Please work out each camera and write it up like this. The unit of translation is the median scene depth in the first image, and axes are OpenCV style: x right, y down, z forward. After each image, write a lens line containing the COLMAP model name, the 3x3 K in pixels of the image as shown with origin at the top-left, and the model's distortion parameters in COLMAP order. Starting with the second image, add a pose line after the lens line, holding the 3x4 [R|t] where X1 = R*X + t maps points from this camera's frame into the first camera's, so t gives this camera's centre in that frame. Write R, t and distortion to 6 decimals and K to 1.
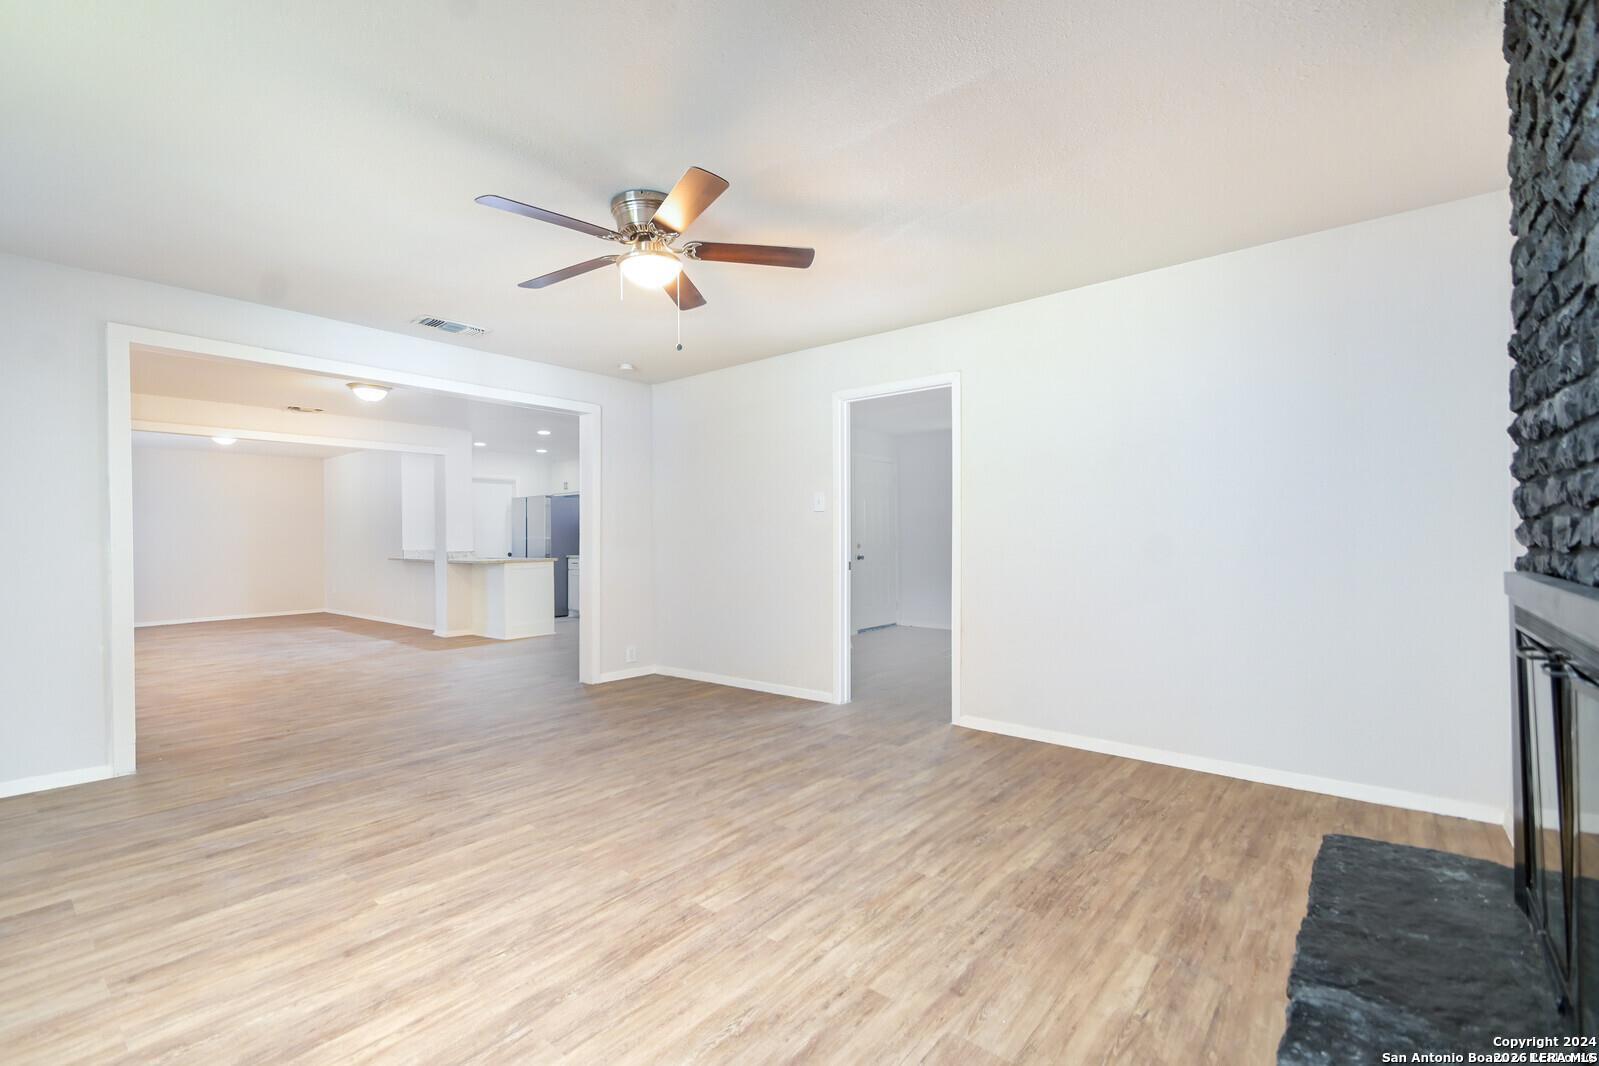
lens RADIAL K [[704.0, 0, 770.7], [0, 704.0, 538.9], [0, 0, 1]] dist [0.025052, -0.017213]
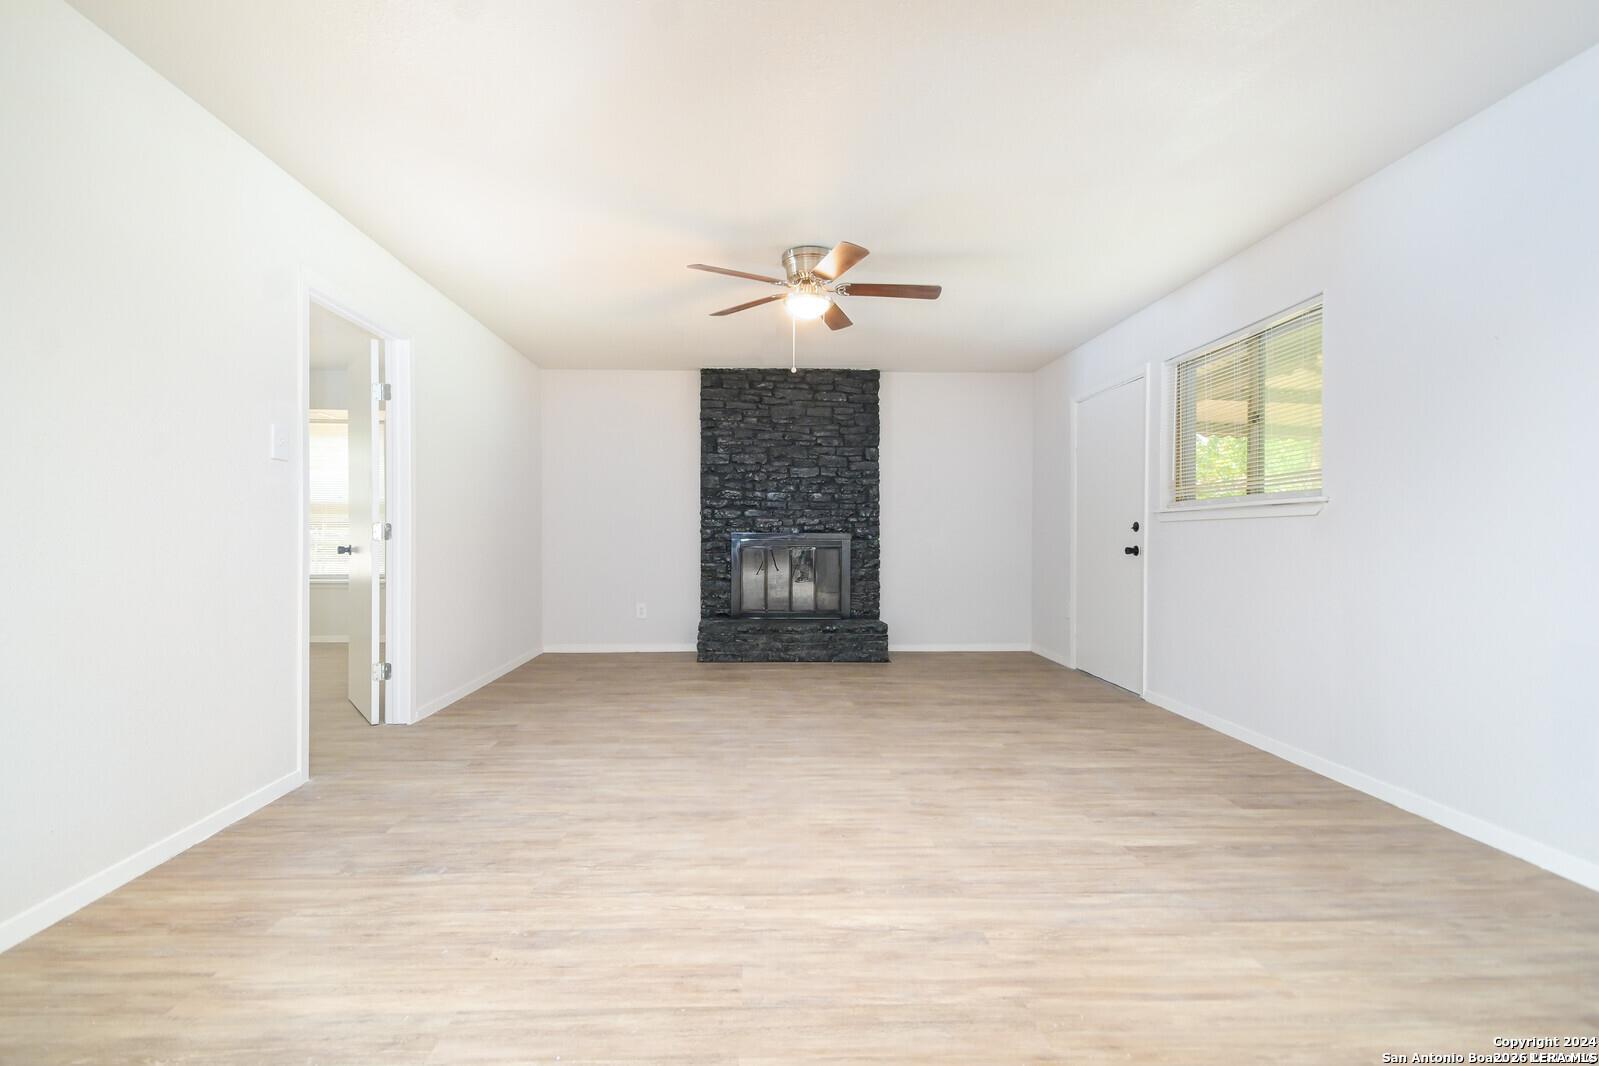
lens RADIAL K [[704.0, 0, 770.7], [0, 704.0, 538.9], [0, 0, 1]] dist [0.025052, -0.017213]
pose [[-0.668817, 0.000672, 0.743427, -0.978640], [0.005313, 0.999978, 0.003876, 0.037933], [-0.743408, 0.006542, -0.668806, 1.728025]]
